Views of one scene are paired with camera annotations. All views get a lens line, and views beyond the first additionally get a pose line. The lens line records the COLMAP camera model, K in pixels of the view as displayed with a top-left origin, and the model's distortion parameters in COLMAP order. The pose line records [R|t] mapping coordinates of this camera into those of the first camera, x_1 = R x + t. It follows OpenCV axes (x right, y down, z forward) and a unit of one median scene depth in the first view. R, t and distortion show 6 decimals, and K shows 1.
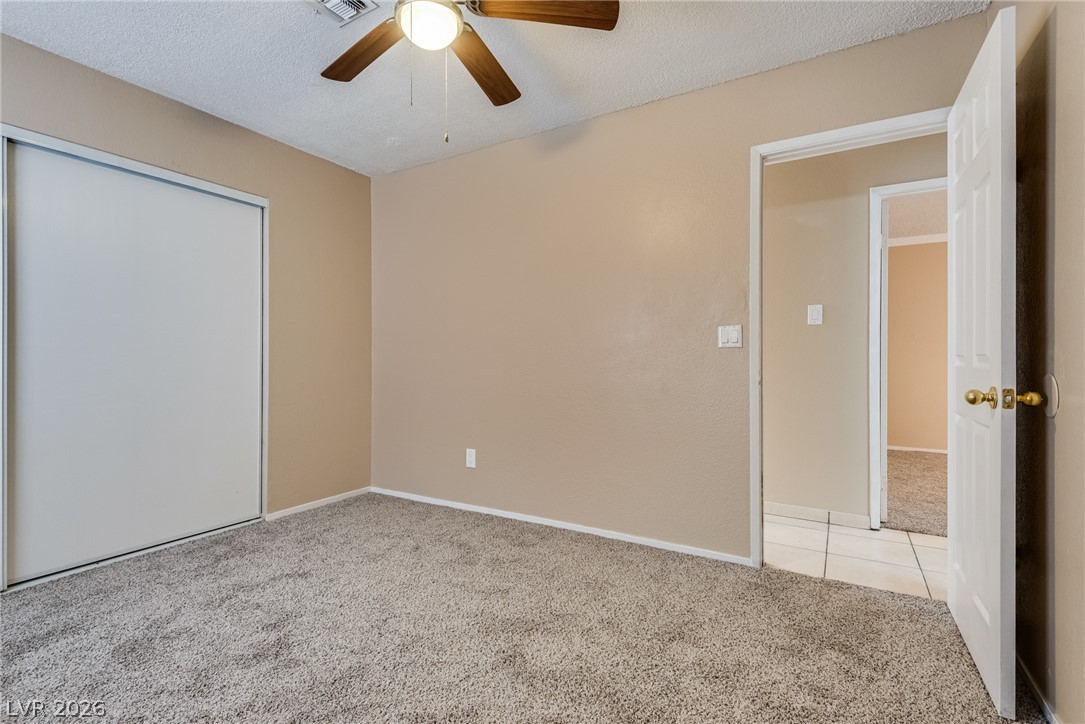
lens RADIAL K [[497.2, 0, 544.6], [0, 497.2, 359.1], [0, 0, 1]] dist [0.020413, -0.000204]
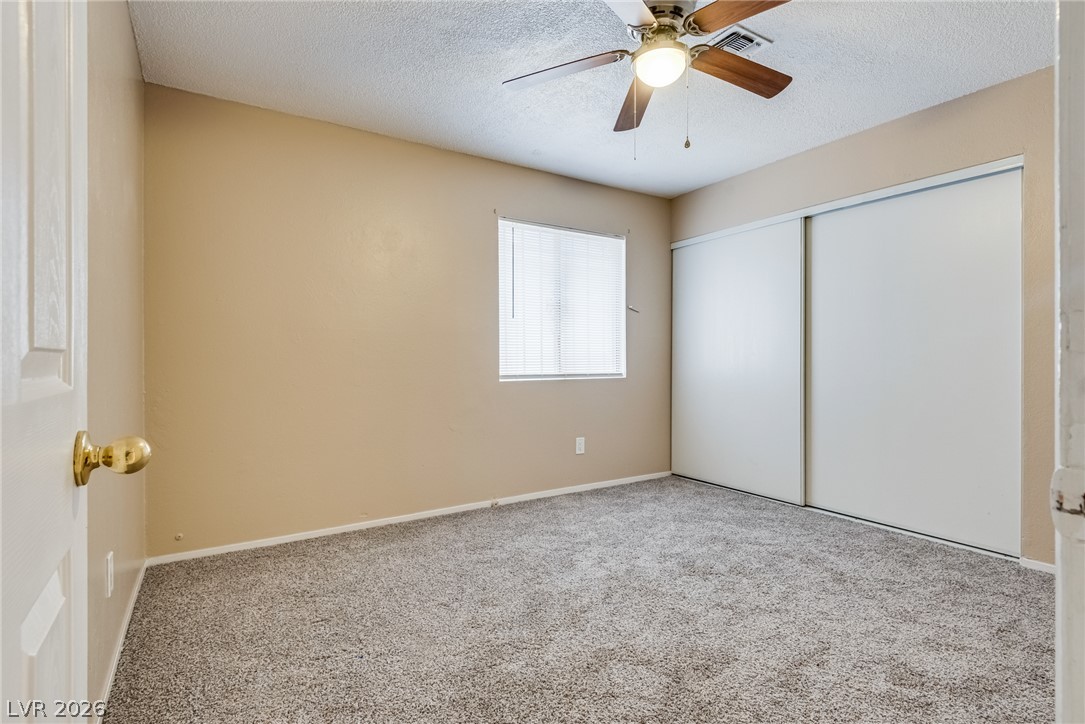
lens RADIAL K [[529.9, 0, 552.3], [0, 529.9, 357.6], [0, 0, 1]] dist [0.003181, 0.000293]
pose [[-0.440838, -0.003258, -0.897581, 0.685192], [-0.000579, 0.999994, -0.003345, 0.001055], [0.897587, -0.000955, -0.440837, 0.938902]]
